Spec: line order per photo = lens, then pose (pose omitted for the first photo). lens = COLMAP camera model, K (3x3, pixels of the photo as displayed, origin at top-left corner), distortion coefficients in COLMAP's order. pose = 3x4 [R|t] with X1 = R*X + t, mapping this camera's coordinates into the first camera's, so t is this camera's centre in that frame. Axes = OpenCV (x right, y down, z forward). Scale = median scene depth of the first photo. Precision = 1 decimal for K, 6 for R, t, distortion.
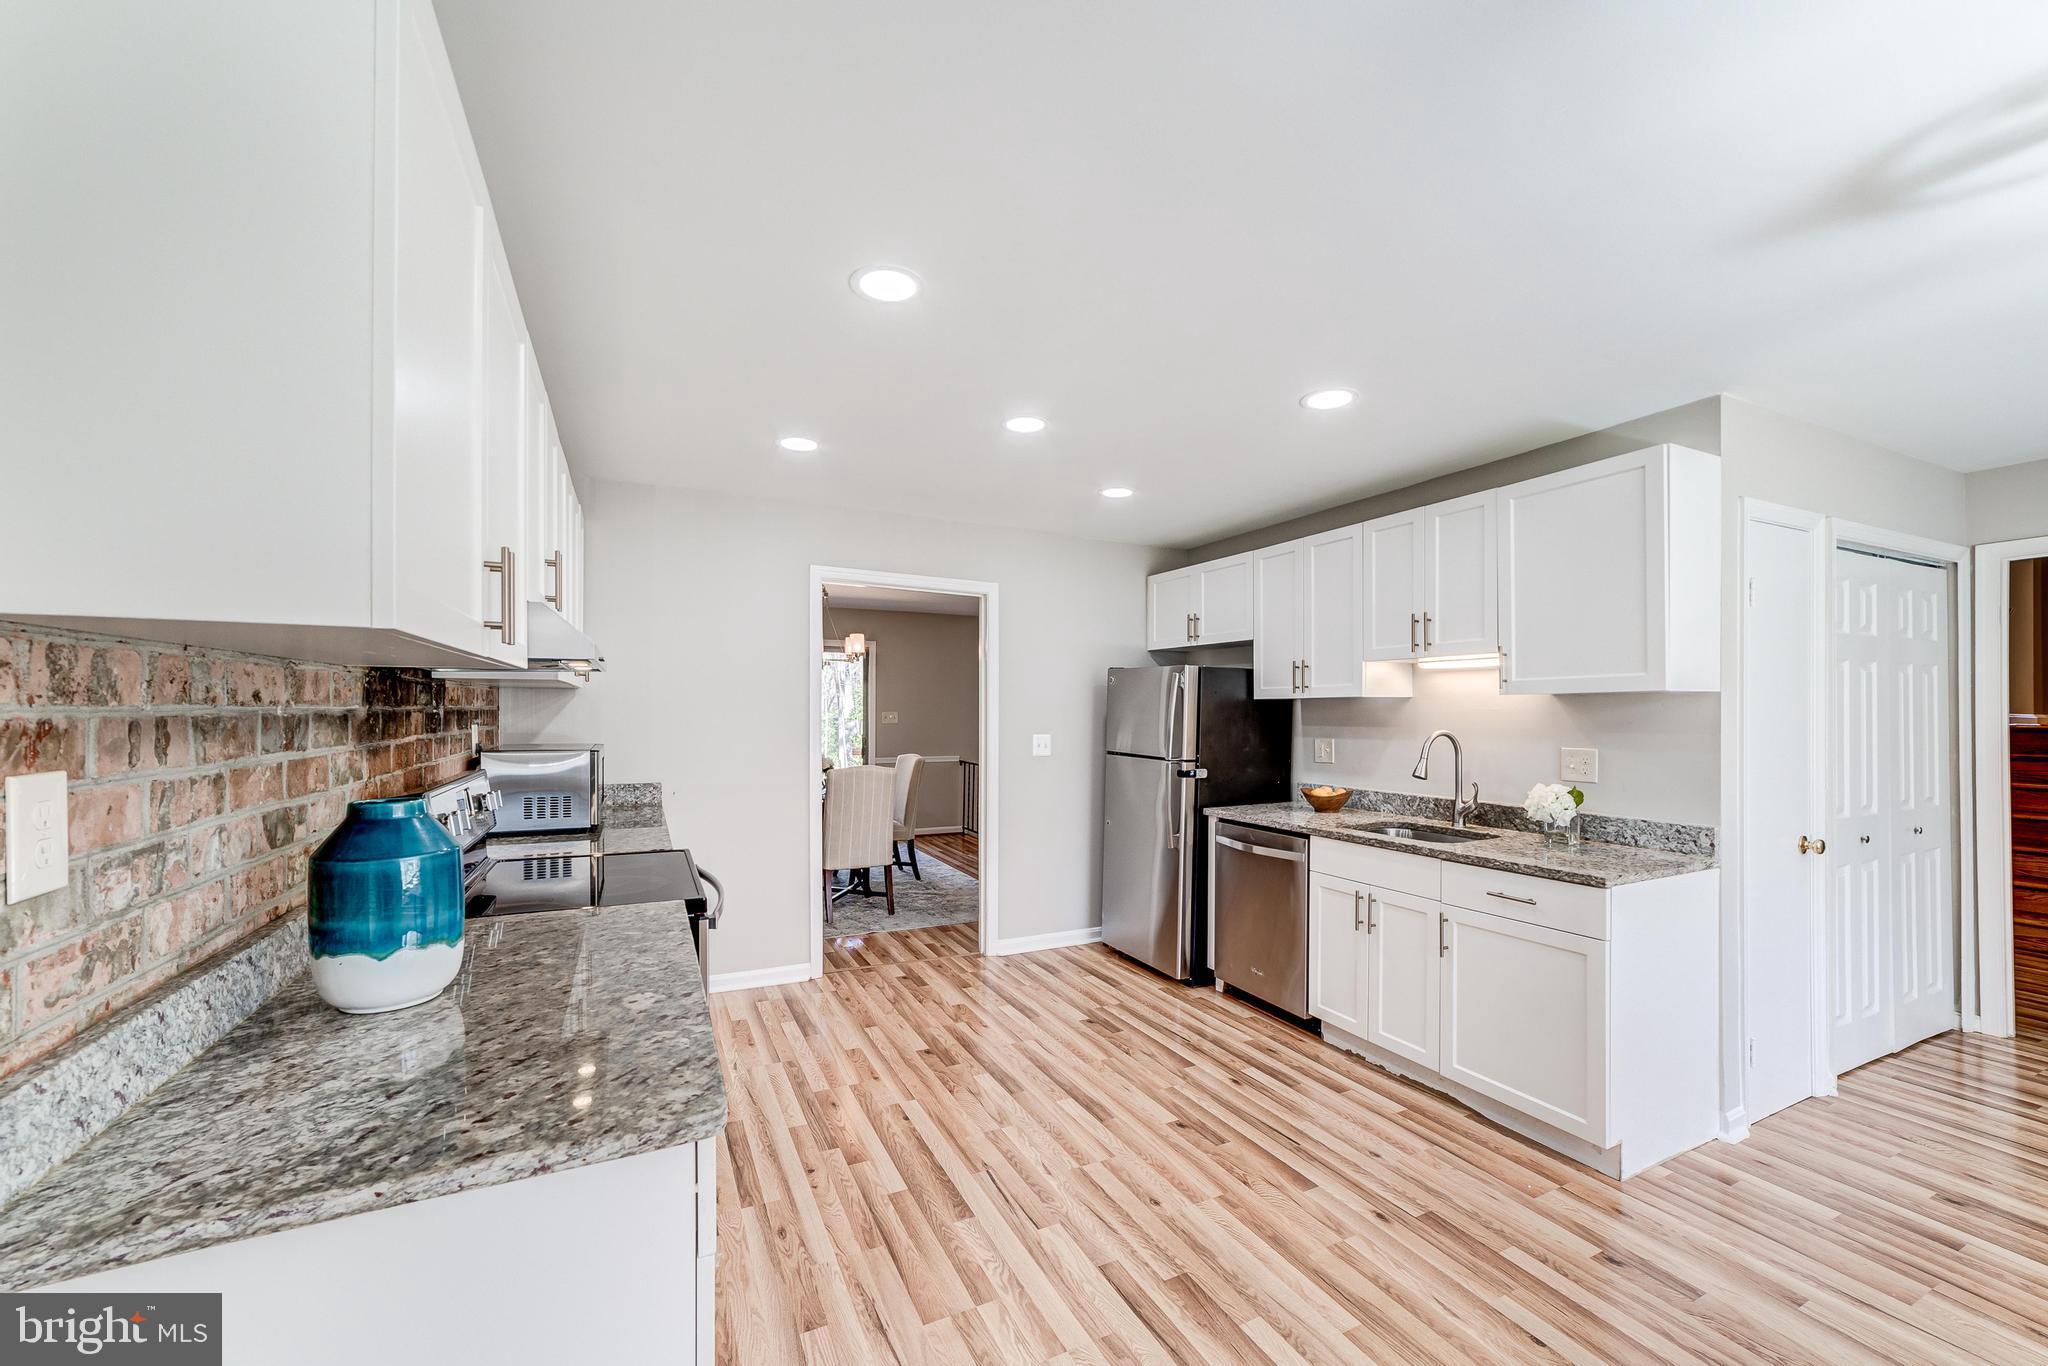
lens RADIAL K [[799.7, 0, 1005.8], [0, 799.7, 691.7], [0, 0, 1]] dist [0.001566, 0.000441]
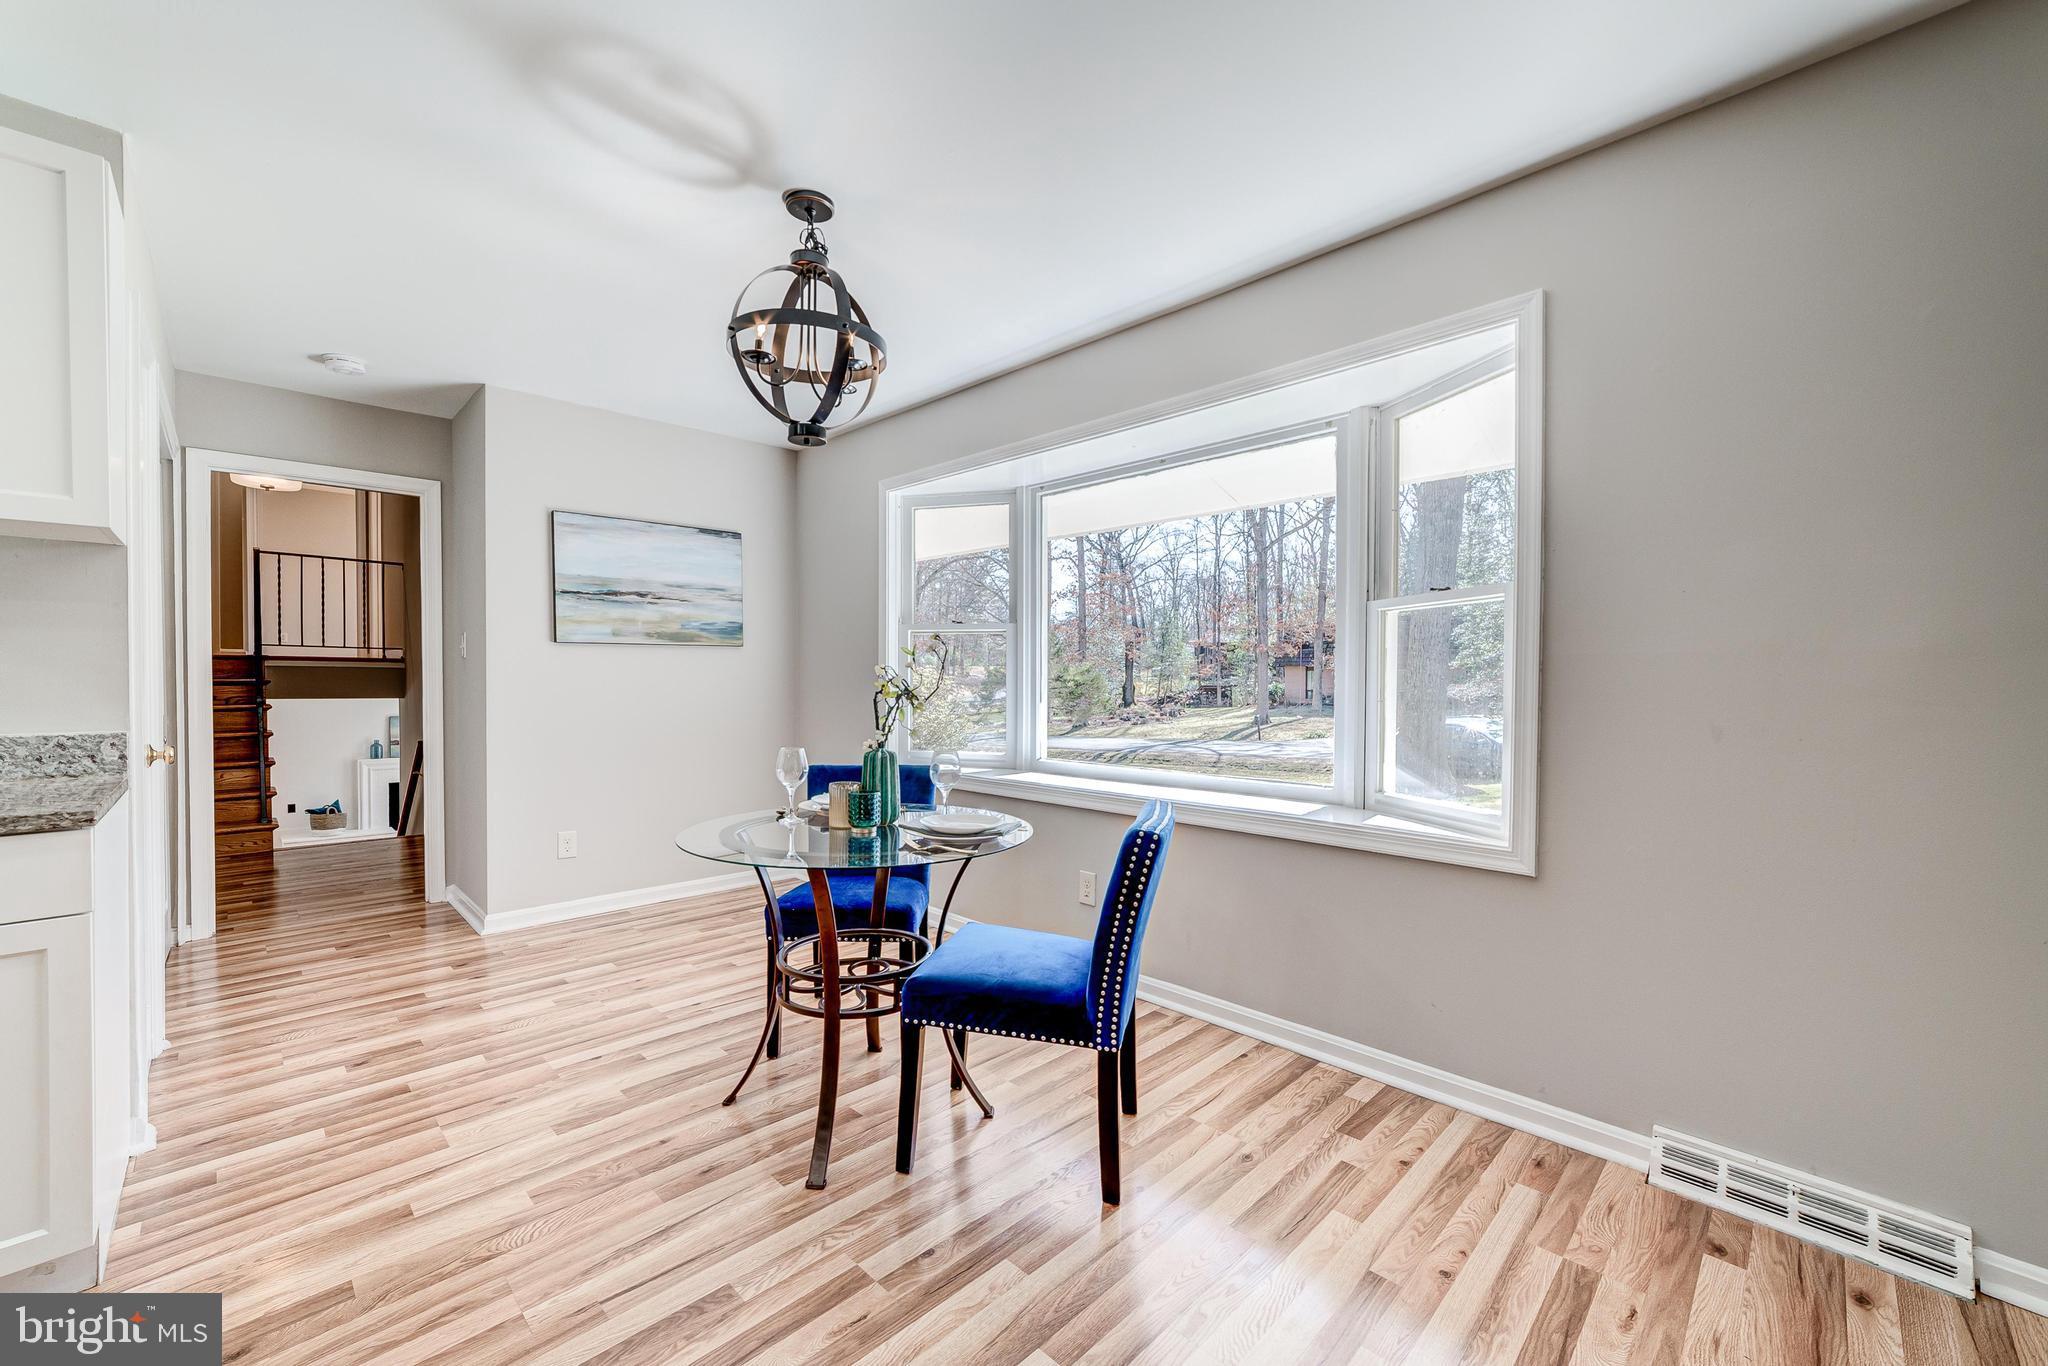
lens RADIAL K [[799.7, 0, 1005.8], [0, 799.7, 691.7], [0, 0, 1]] dist [0.001566, 0.000441]
pose [[-0.329305, -0.017259, 0.944066, -0.059264], [-0.022927, 0.999684, 0.010278, 0.107621], [-0.943945, -0.018260, -0.329597, 0.491733]]
